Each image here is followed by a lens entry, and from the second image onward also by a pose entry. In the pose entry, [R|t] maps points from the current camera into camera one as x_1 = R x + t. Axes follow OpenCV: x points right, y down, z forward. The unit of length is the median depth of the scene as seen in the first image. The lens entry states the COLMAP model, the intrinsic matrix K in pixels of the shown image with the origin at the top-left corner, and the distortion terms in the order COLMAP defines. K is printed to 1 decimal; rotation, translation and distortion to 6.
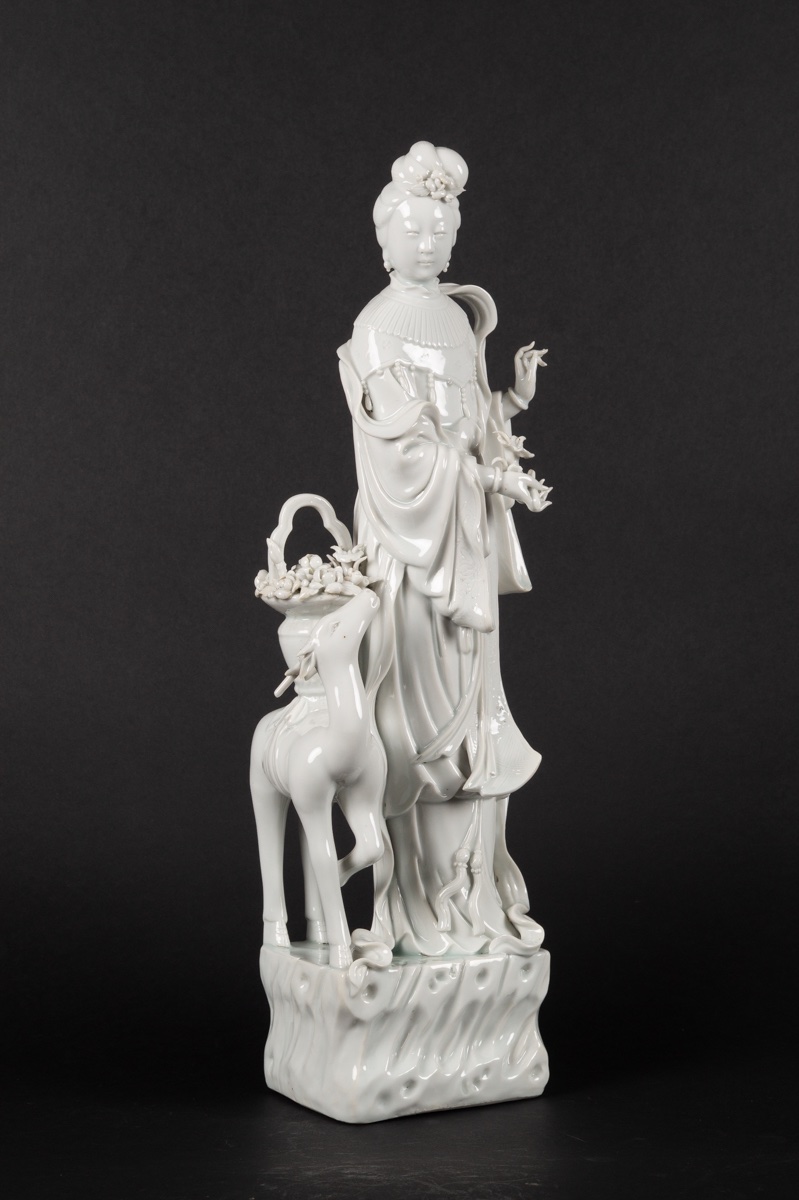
lens RADIAL K [[2965.3, 0, 399.5], [0, 2965.3, 600.0], [0, 0, 1]] dist [0.018280, 0.172939]
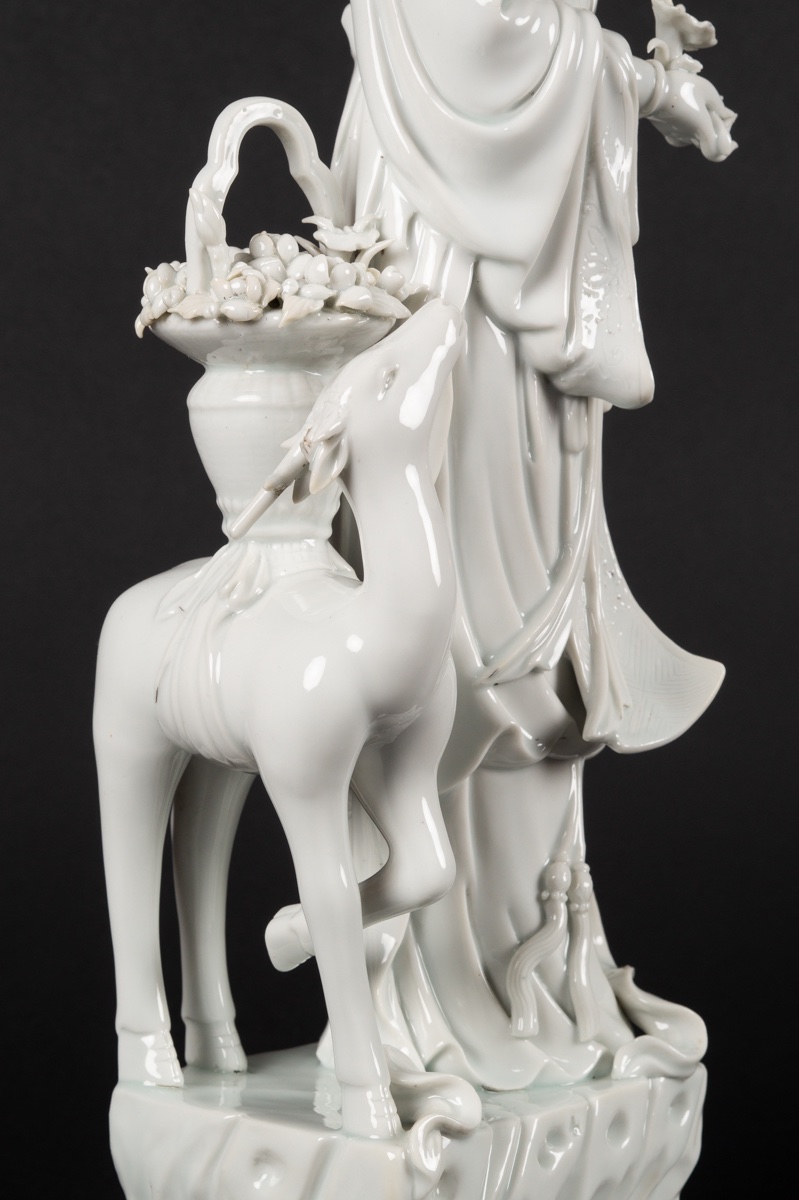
lens RADIAL K [[2965.3, 0, 399.5], [0, 2965.3, 600.0], [0, 0, 1]] dist [0.018280, 0.172939]
pose [[0.927763, -0.003757, 0.373151, -0.181644], [-0.000633, 0.999932, 0.011642, 0.035995], [-0.373169, -0.011037, 0.927698, 0.566854]]
